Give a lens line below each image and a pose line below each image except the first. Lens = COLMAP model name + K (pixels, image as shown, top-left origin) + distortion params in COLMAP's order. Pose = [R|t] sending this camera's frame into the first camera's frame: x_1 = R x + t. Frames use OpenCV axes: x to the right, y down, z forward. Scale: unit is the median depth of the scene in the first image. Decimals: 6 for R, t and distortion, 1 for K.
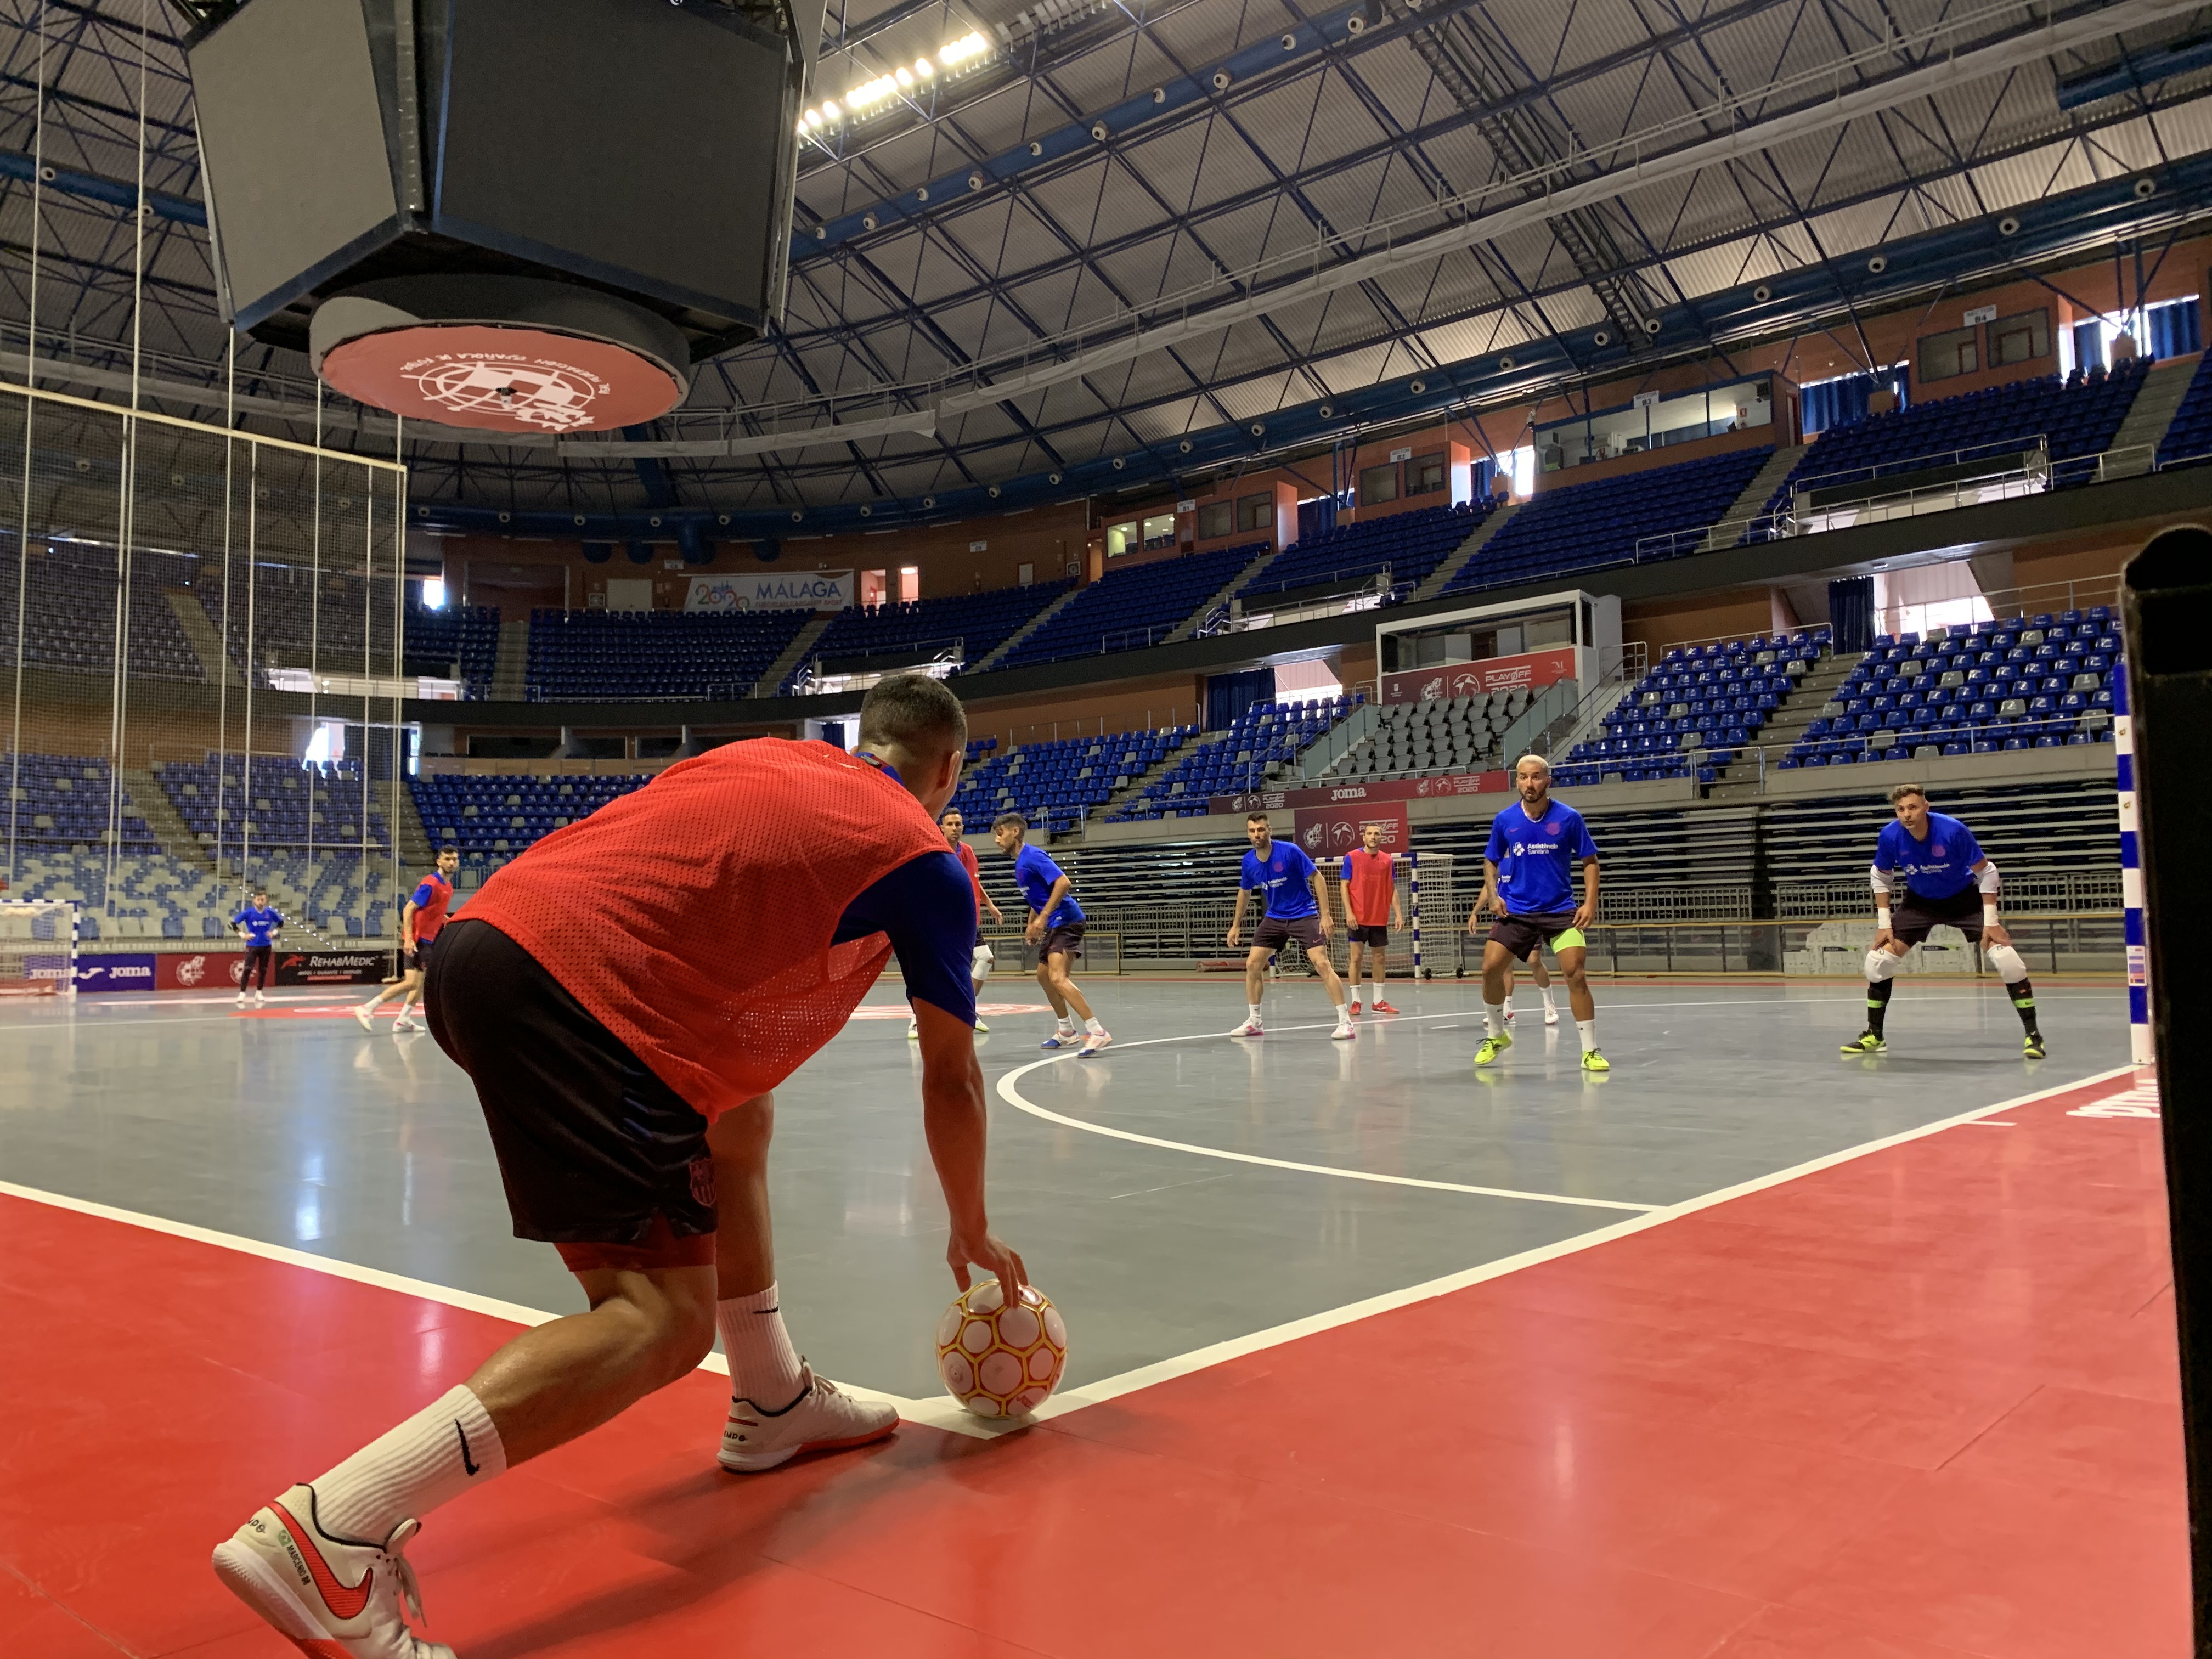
lens RADIAL K [[1727.0, 0, 1108.1], [0, 1727.0, 804.7], [0, 0, 1]] dist [0.004087, -0.006494]
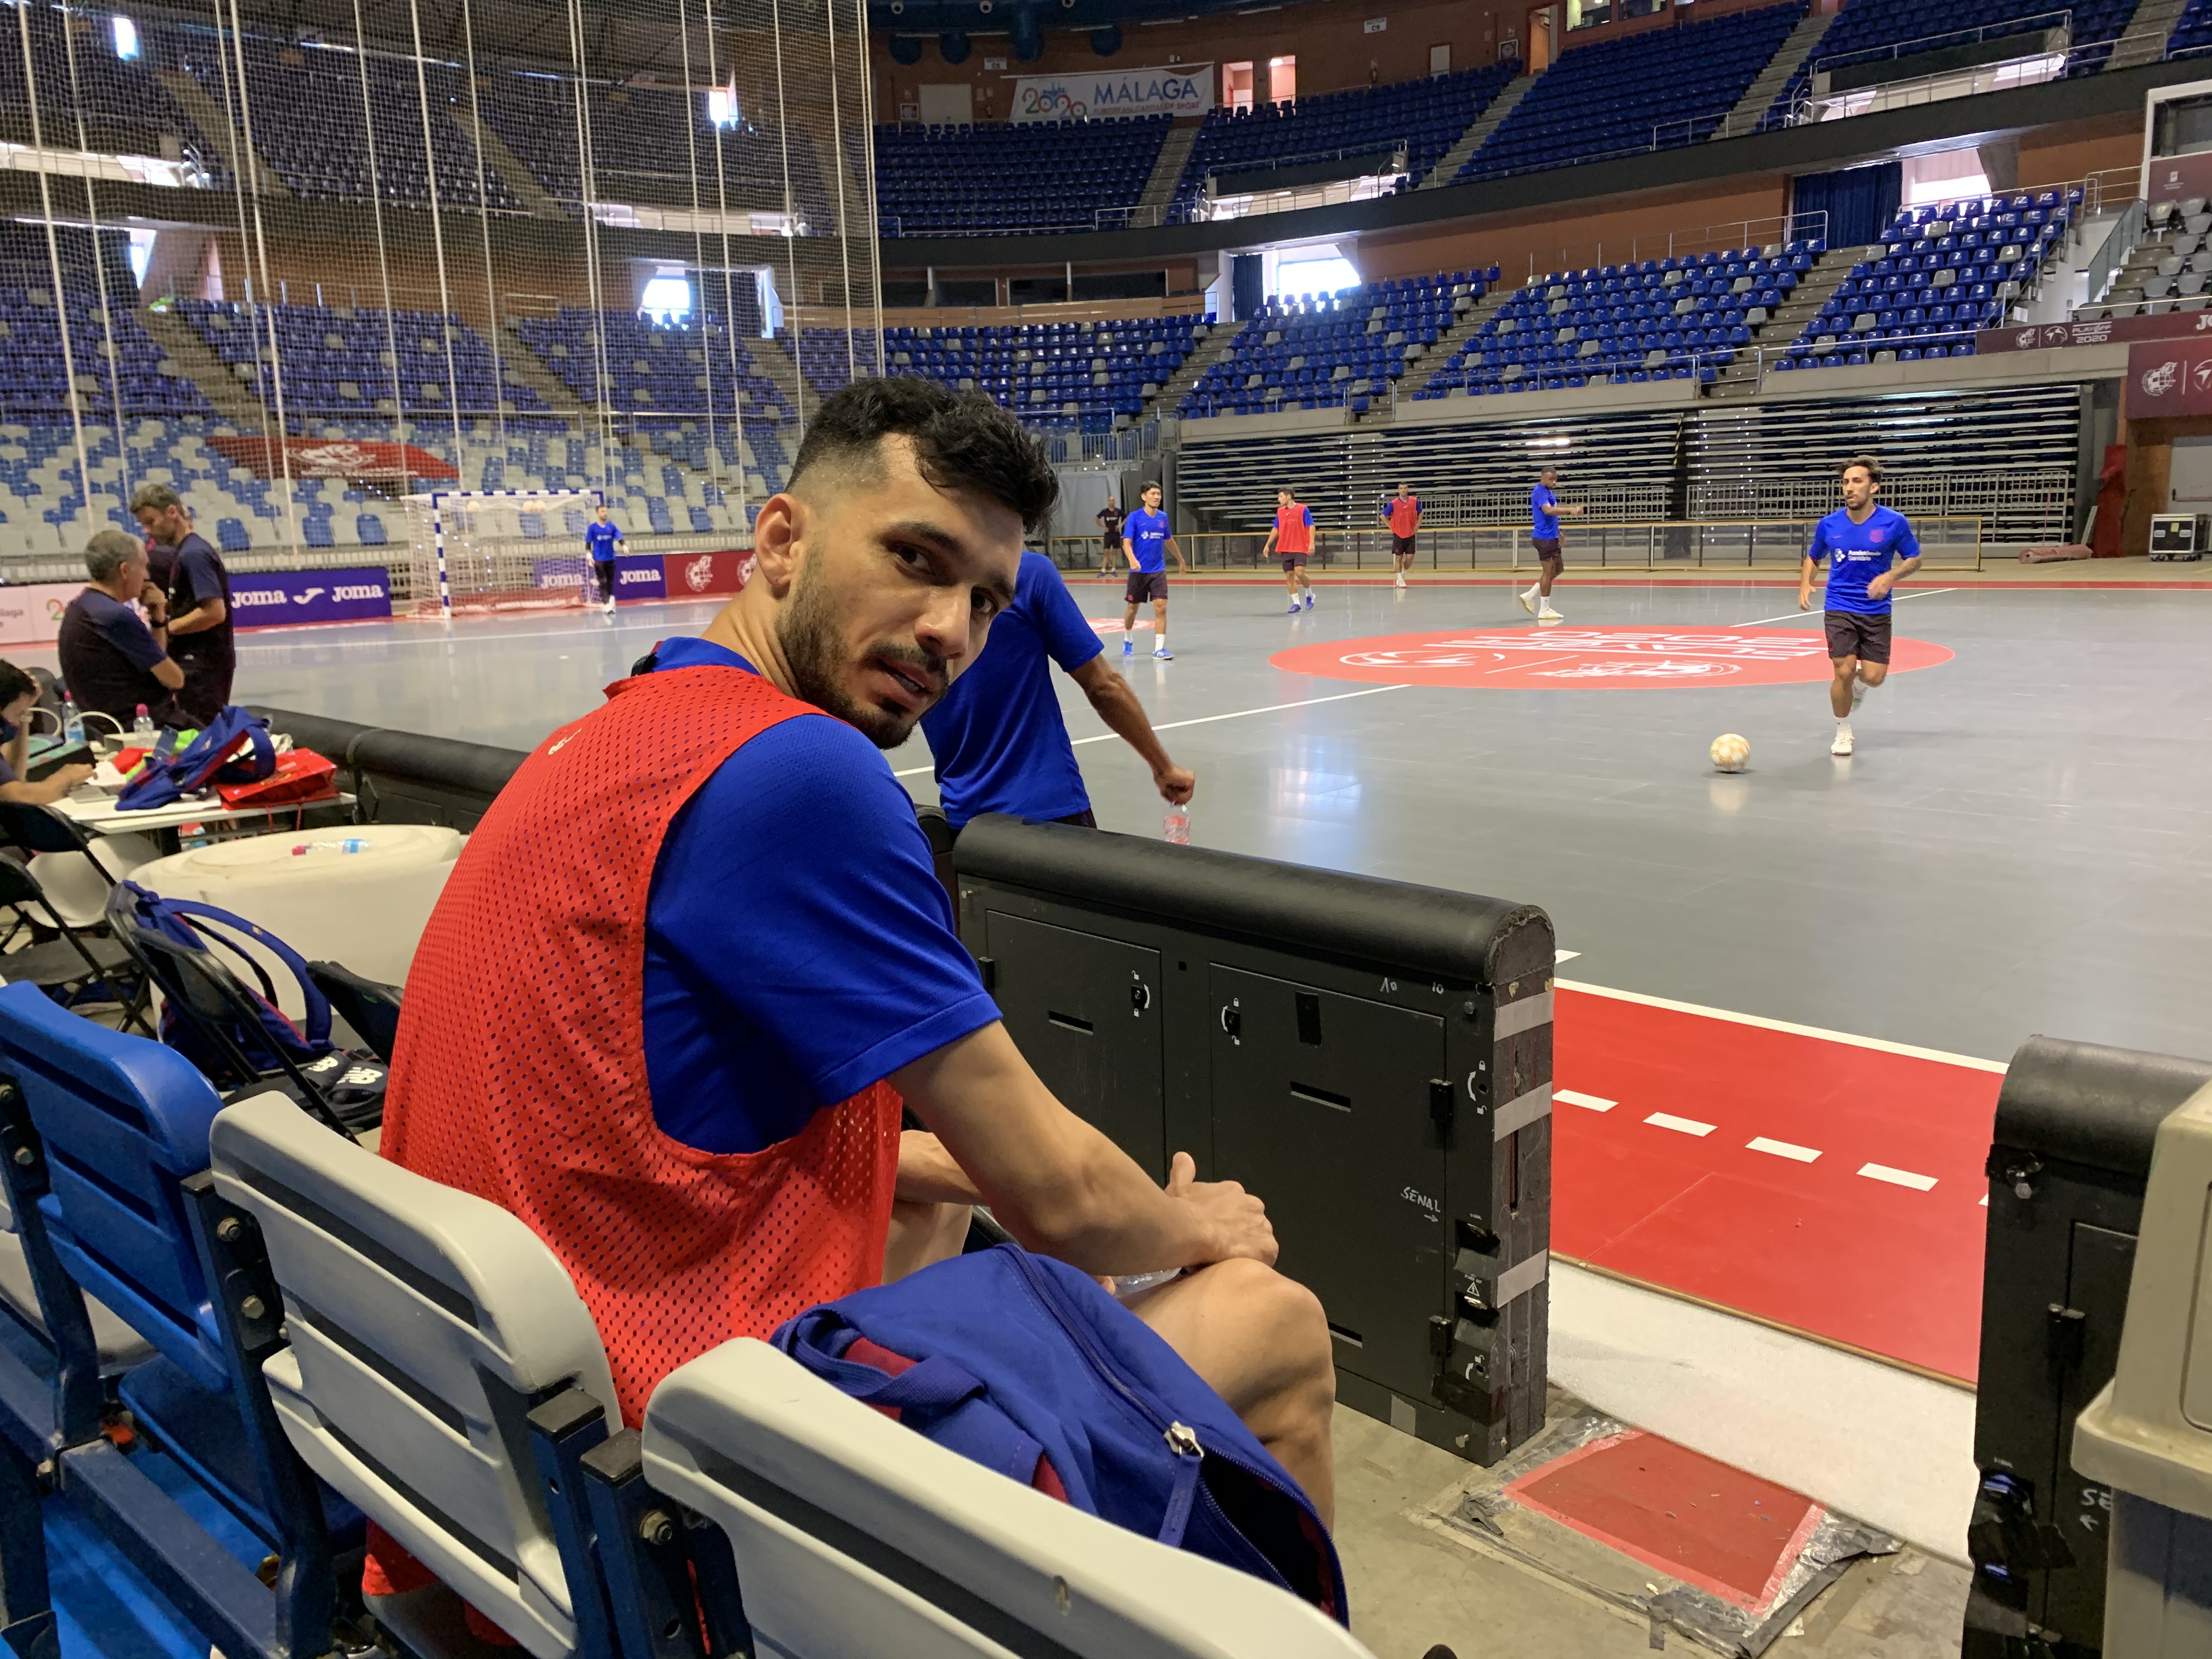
lens RADIAL K [[1722.1, 0, 1105.2], [0, 1722.1, 891.4], [0, 0, 1]] dist [-0.001500, -0.008772]
pose [[0.997884, 0.000219, -0.065014, -0.235679], [0.018862, 0.956012, 0.292719, 0.002860], [0.062218, -0.293326, 0.953986, 0.147291]]
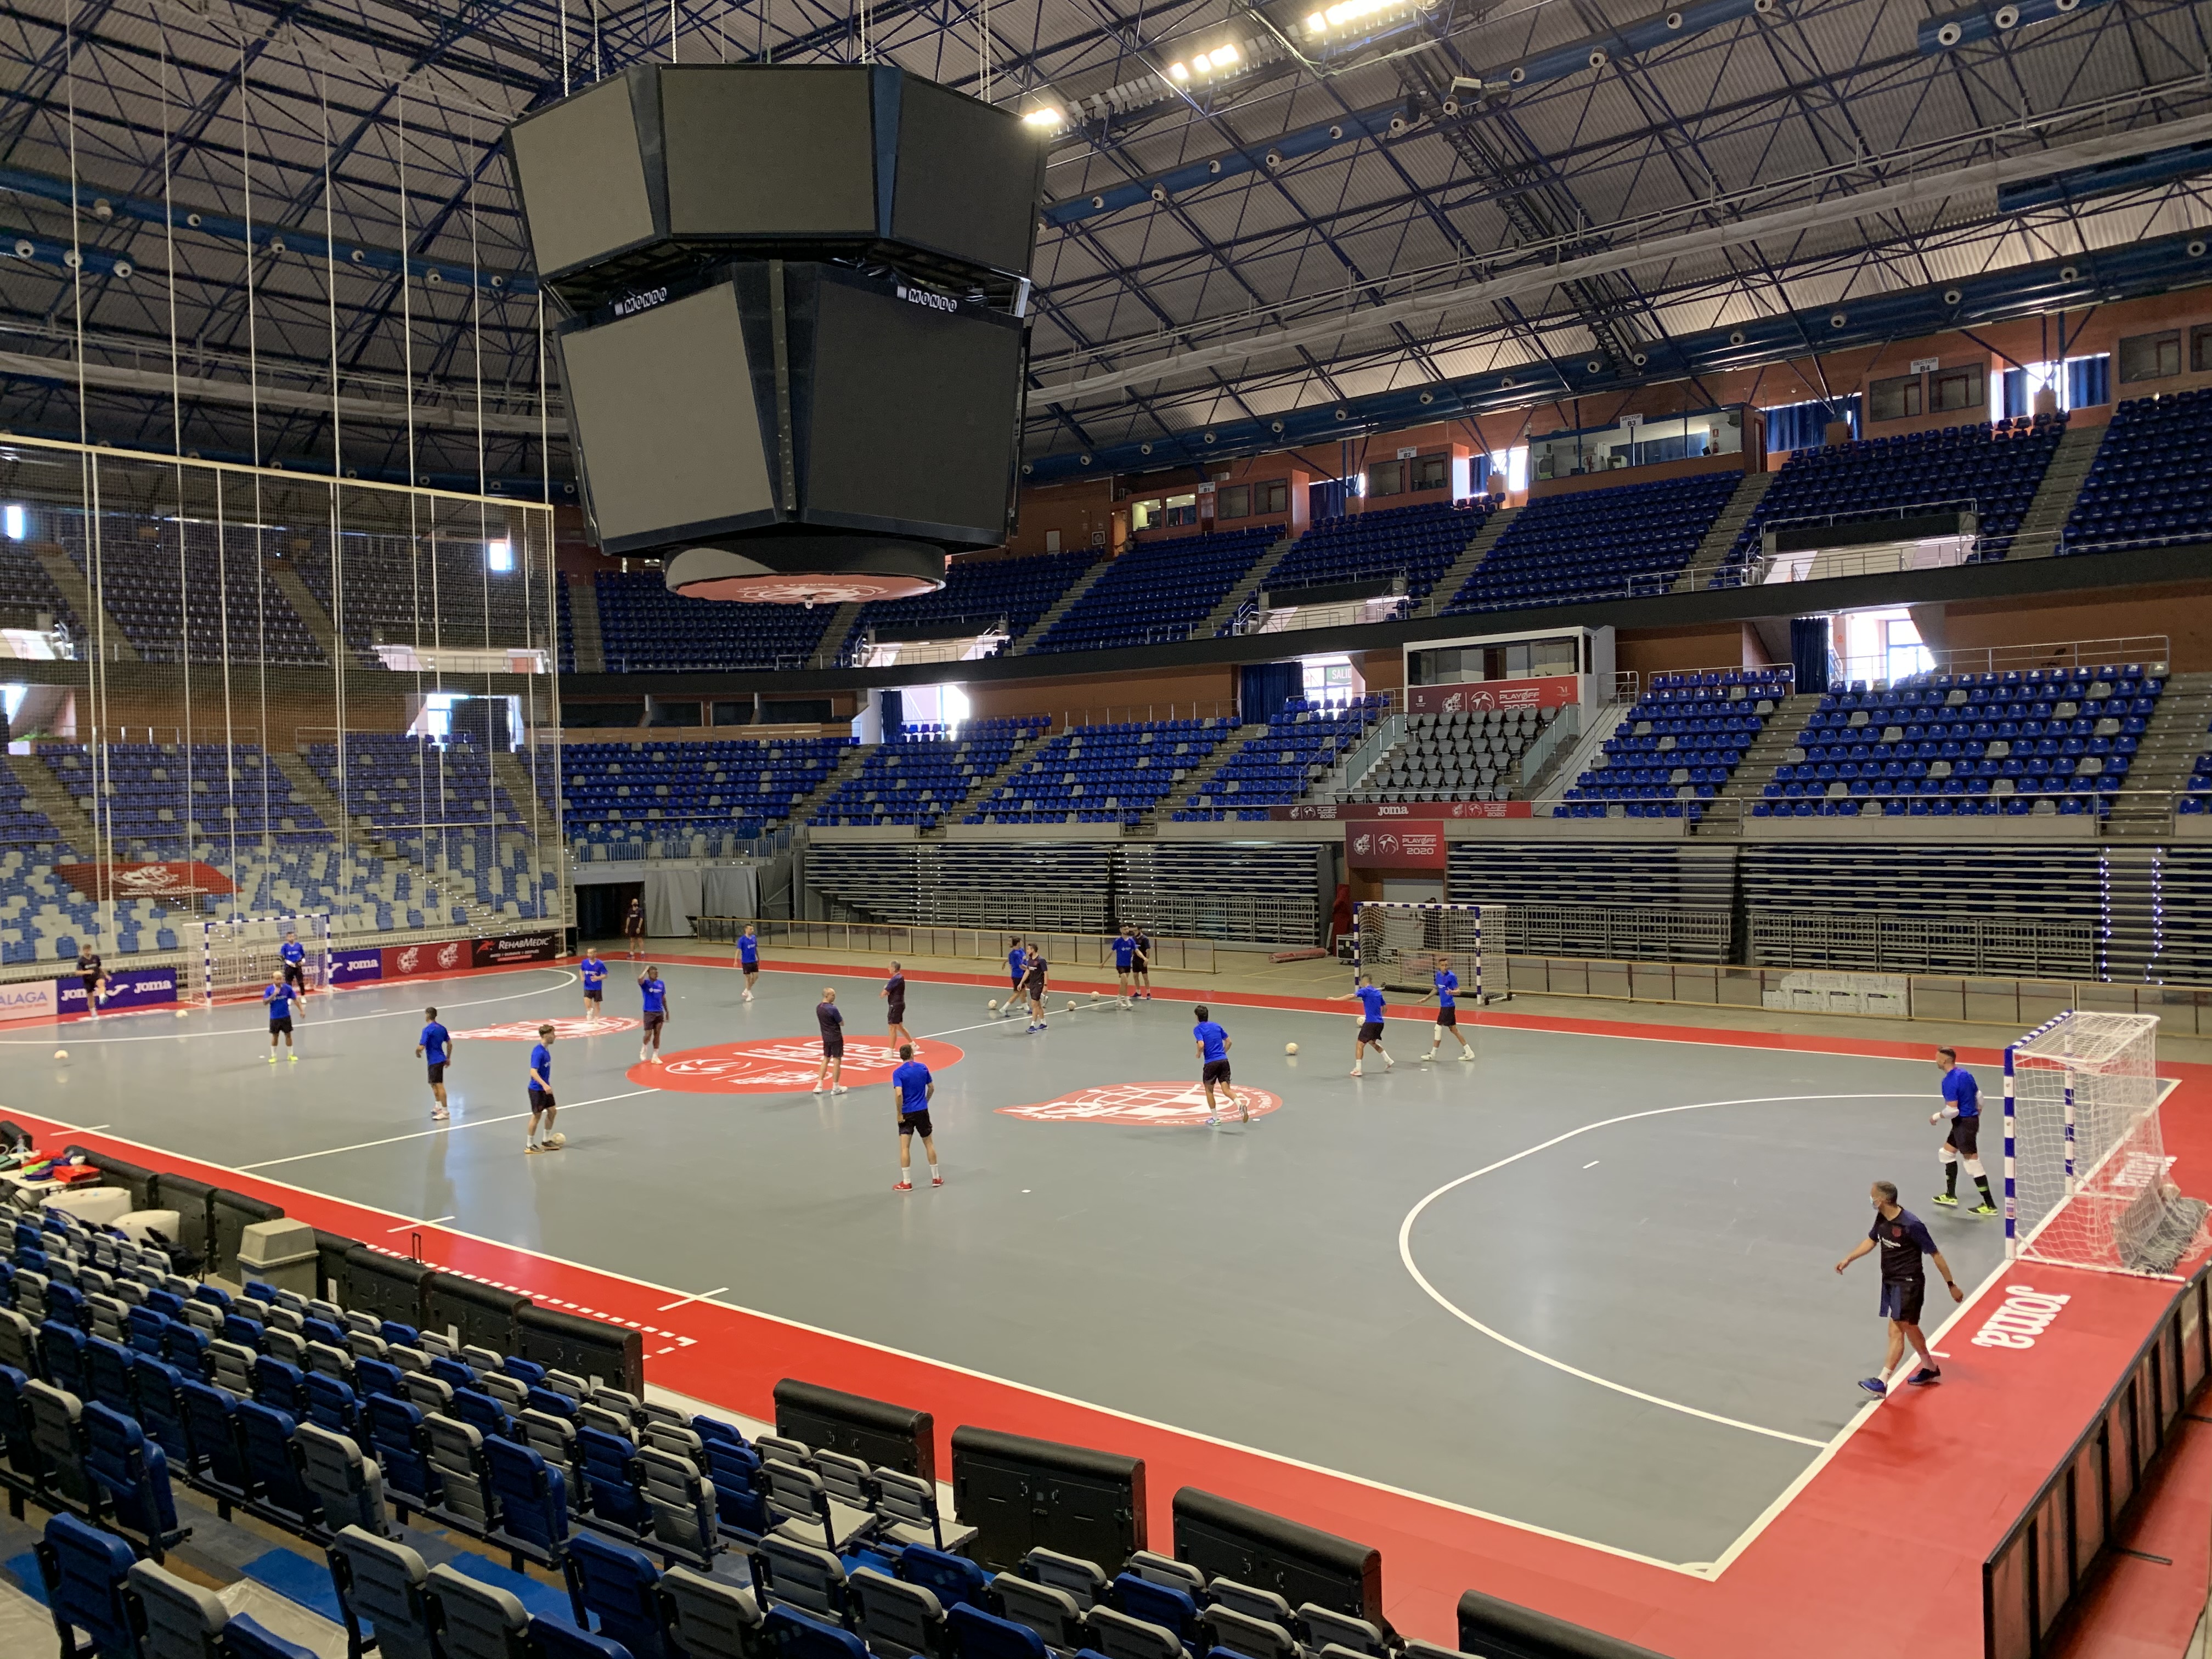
lens RADIAL K [[1695.1, 0, 1106.0], [0, 1695.1, 829.5], [0, 0, 1]] dist [-0.004668, -0.004833]
pose [[0.999482, -0.007825, 0.031204, -0.076081], [0.004766, 0.995279, 0.096935, -0.085591], [-0.031815, -0.096736, 0.994801, -0.130238]]
